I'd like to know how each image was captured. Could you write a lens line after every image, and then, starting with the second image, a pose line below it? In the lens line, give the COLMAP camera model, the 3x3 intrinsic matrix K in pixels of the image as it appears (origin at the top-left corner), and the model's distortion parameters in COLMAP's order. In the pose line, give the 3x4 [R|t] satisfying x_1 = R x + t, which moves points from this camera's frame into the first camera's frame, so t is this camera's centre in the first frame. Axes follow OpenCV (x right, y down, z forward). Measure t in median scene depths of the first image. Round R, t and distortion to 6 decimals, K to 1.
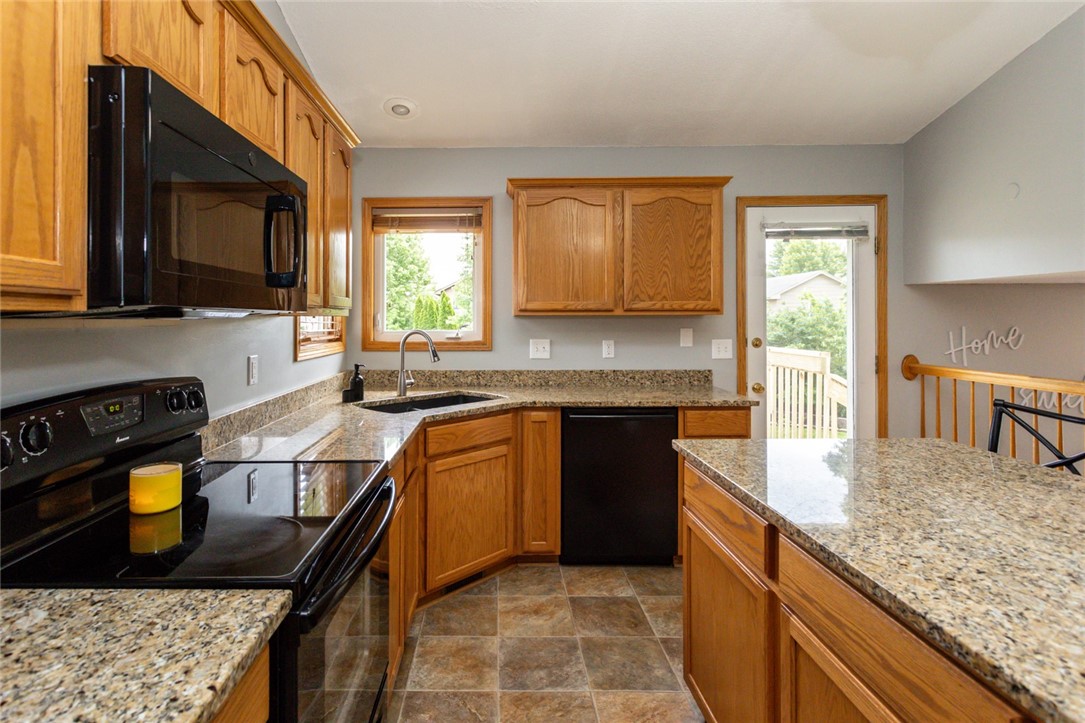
lens RADIAL K [[537.9, 0, 496.1], [0, 537.9, 315.1], [0, 0, 1]] dist [-0.000281, 0.000007]
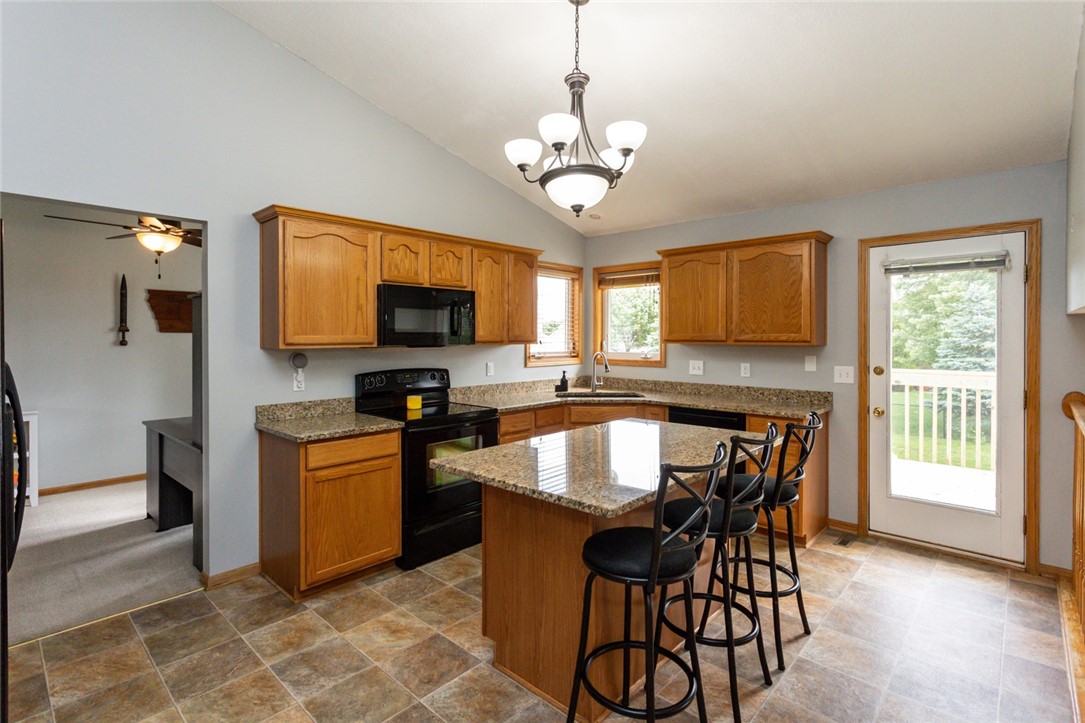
lens RADIAL K [[522.8, 0, 539.1], [0, 522.8, 338.7], [0, 0, 1]] dist [0.000250, -0.000123]
pose [[0.736136, 0.005007, -0.676815, 0.713388], [0.002810, 0.999941, 0.010454, -0.027185], [0.676828, -0.009597, 0.736079, -0.263336]]
